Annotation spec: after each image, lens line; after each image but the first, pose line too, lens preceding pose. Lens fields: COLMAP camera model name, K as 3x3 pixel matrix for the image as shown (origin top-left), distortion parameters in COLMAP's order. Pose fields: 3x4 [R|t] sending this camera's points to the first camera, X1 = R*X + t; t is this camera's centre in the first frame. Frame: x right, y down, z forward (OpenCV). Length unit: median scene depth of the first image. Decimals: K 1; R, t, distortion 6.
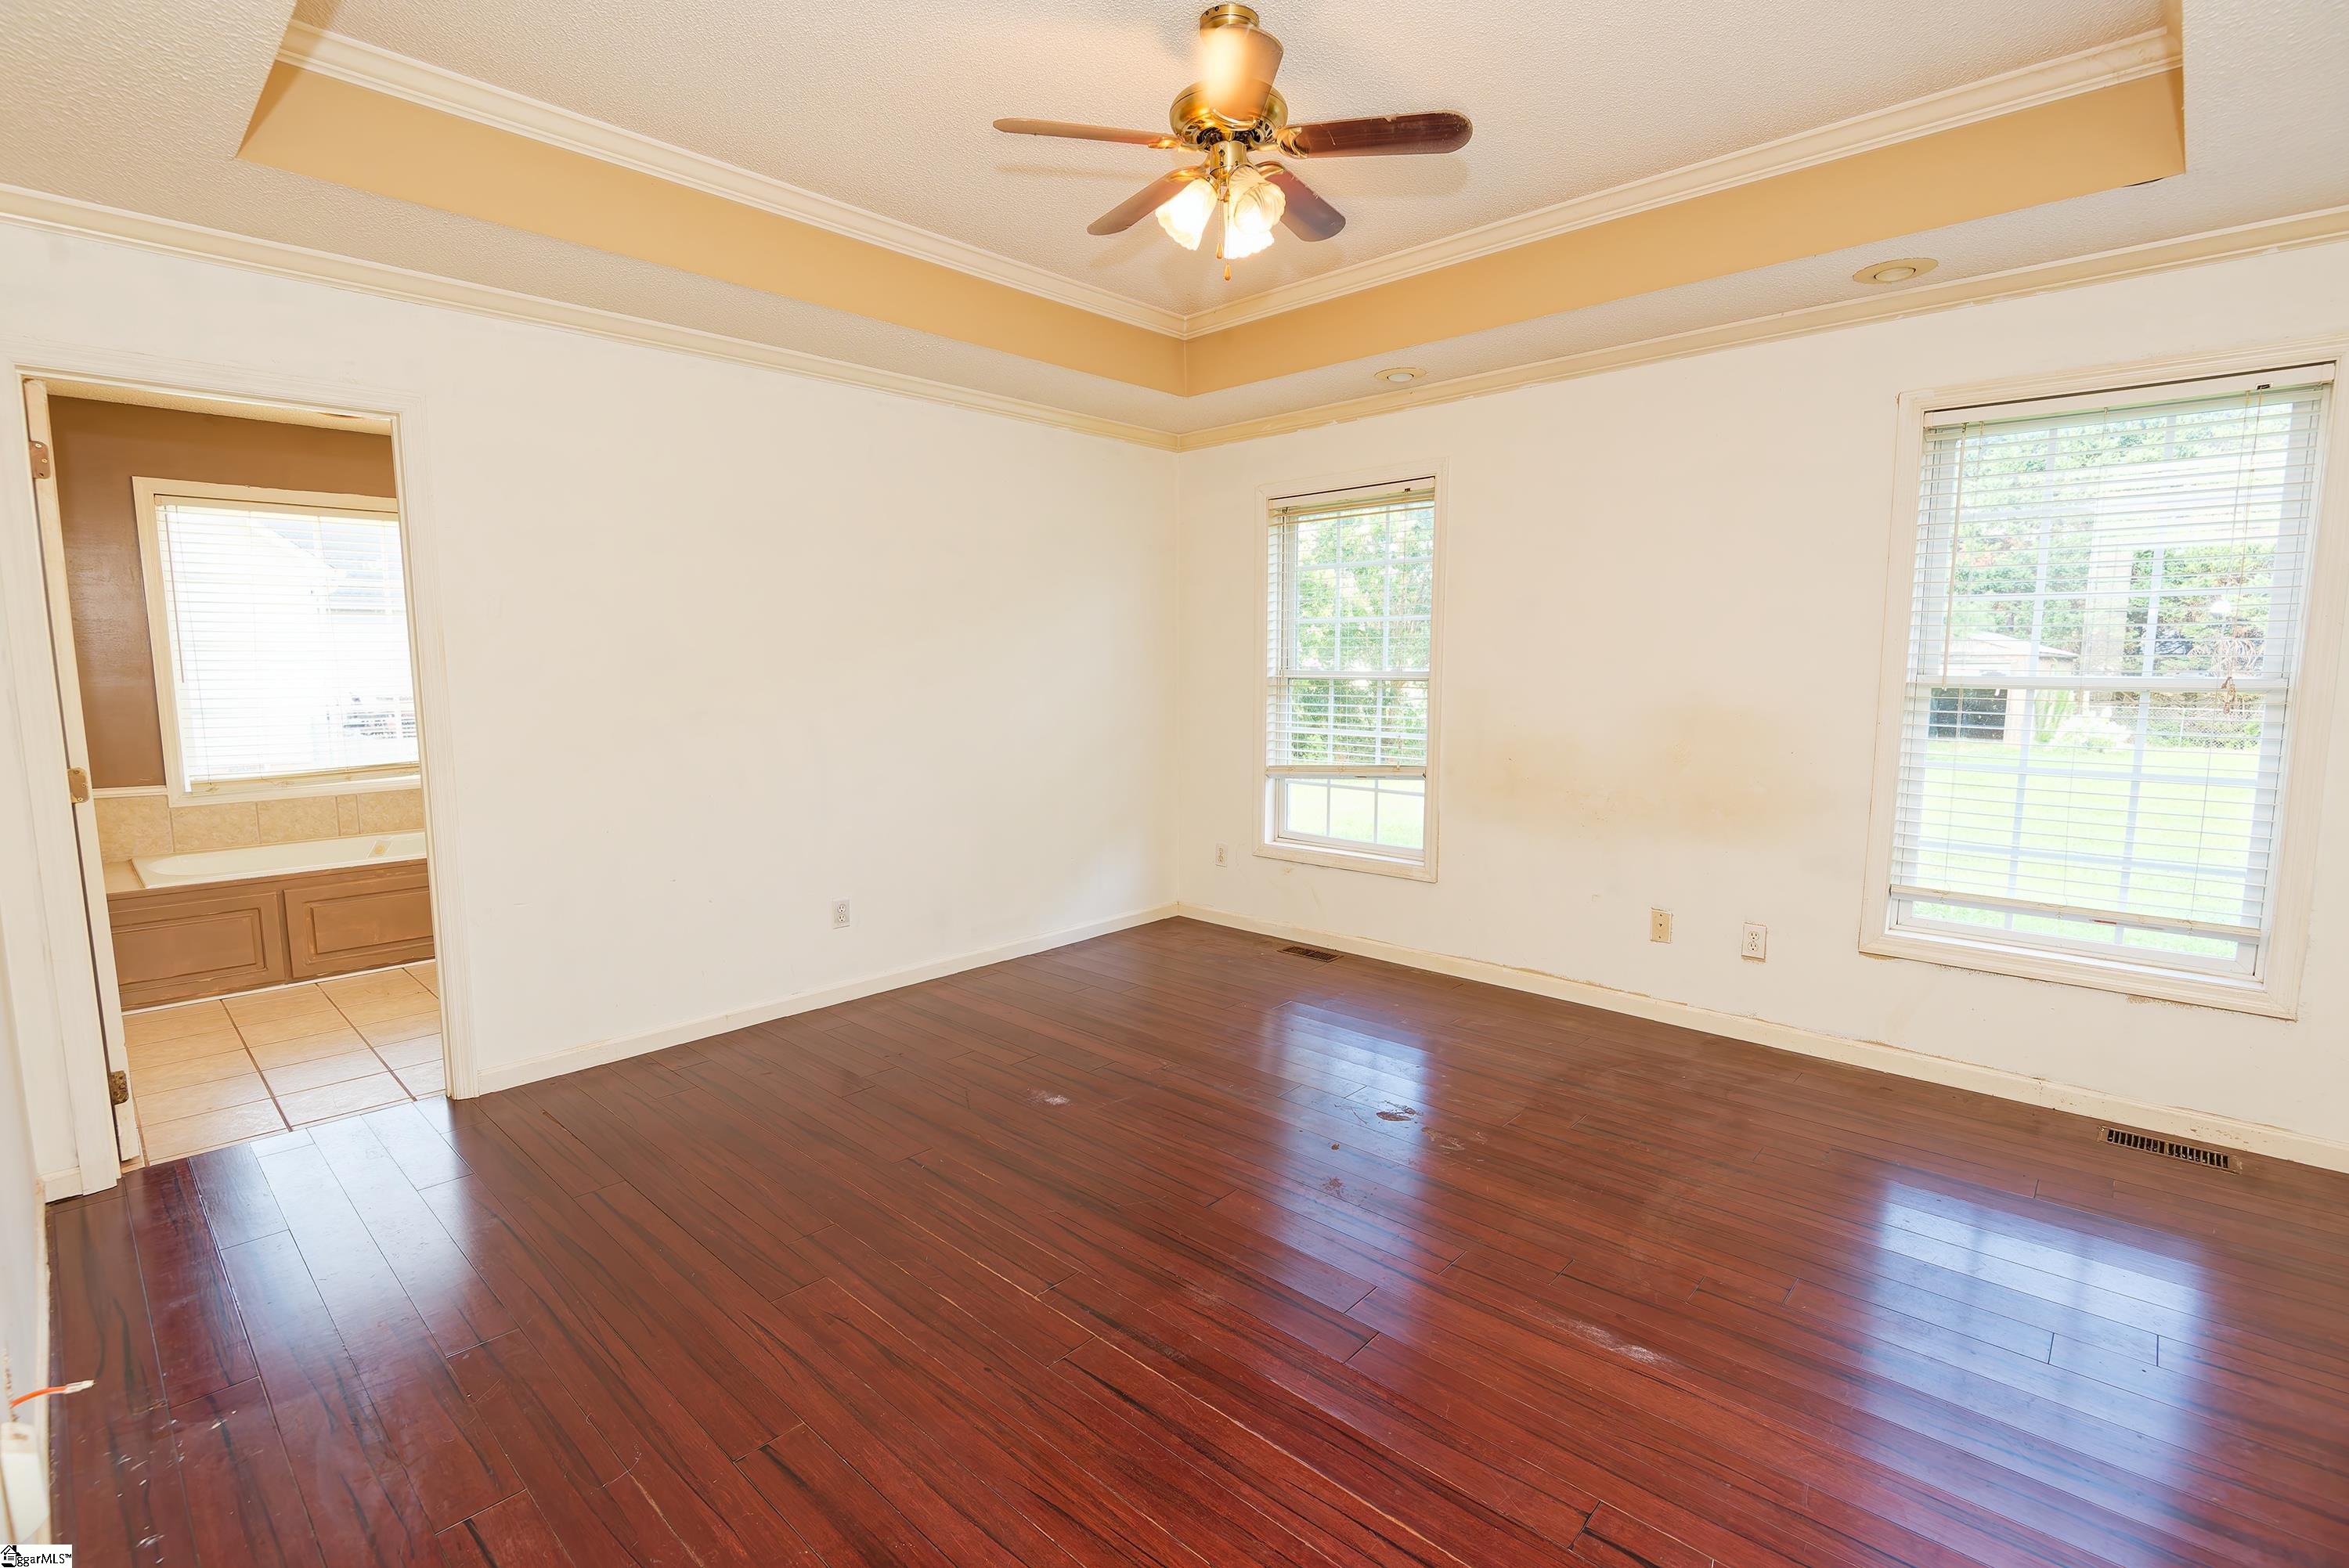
lens RADIAL K [[1069.3, 0, 1170.4], [0, 1069.3, 786.6], [0, 0, 1]] dist [0.001277, -0.007357]
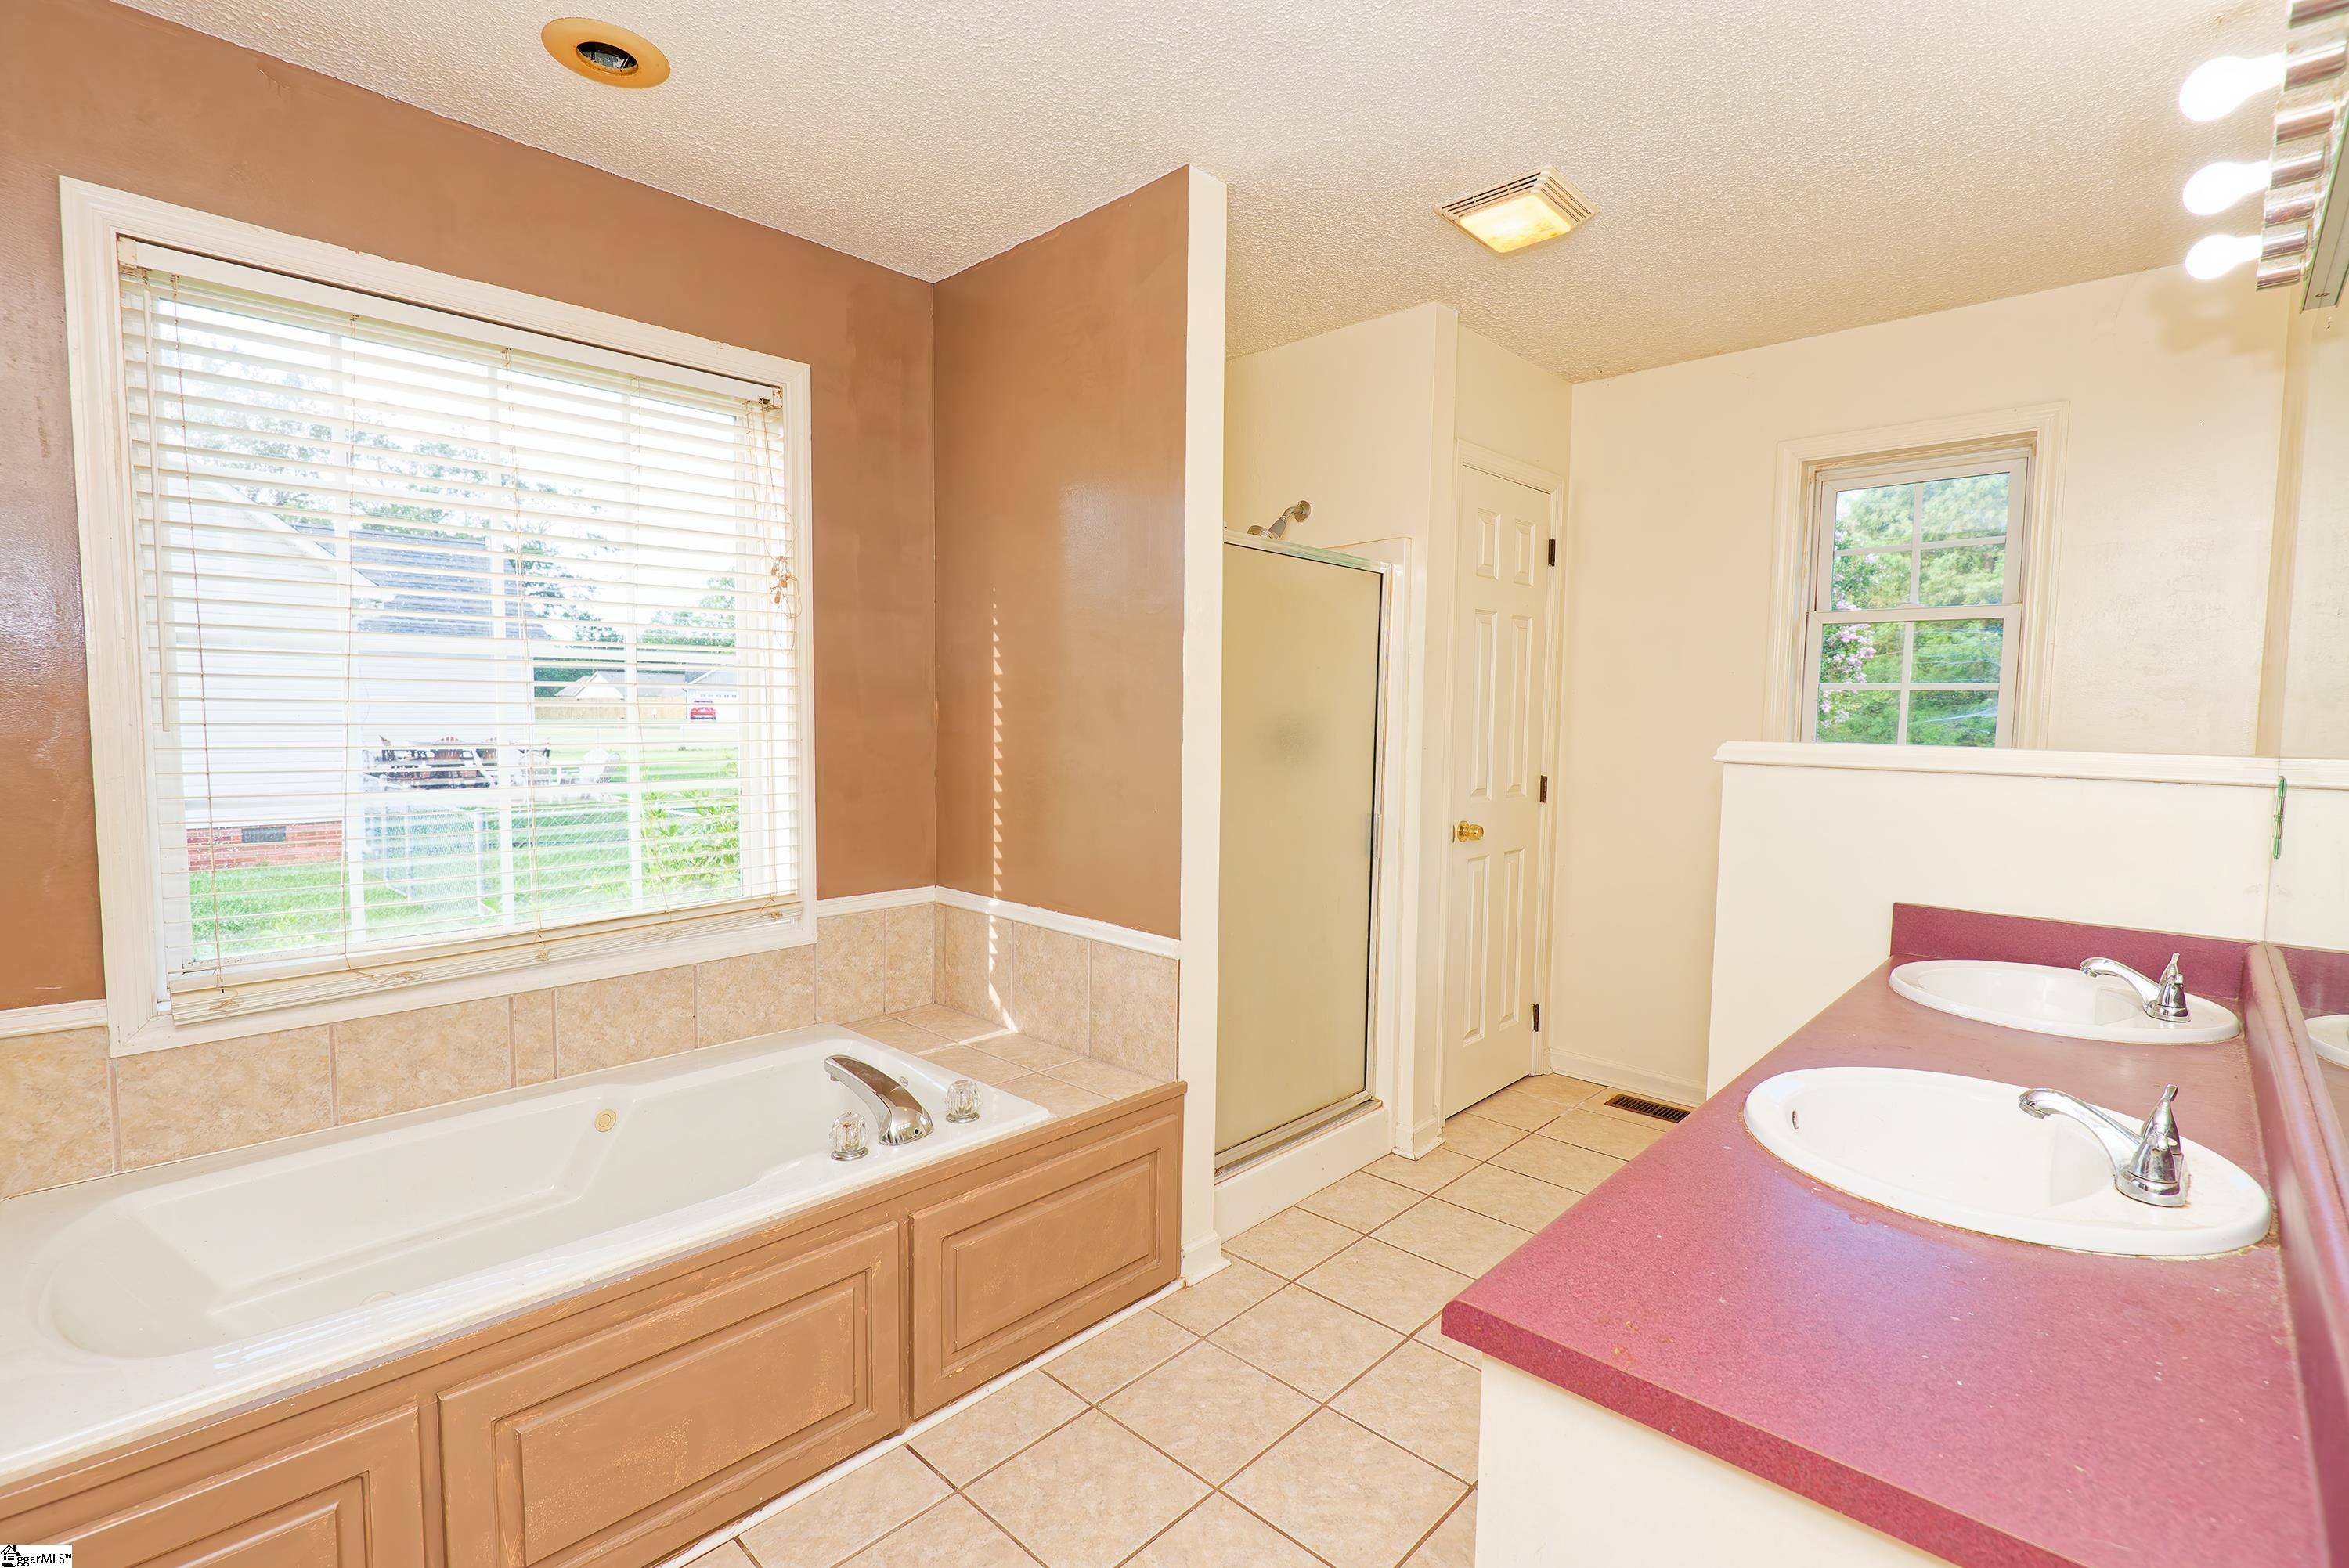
lens RADIAL K [[1069.3, 0, 1170.4], [0, 1069.3, 786.6], [0, 0, 1]] dist [0.001277, -0.007357]
pose [[0.999807, 0.019033, 0.004774, -0.564503], [-0.018799, 0.998805, -0.045109, -0.066338], [-0.005627, 0.045011, 0.998971, 0.613133]]
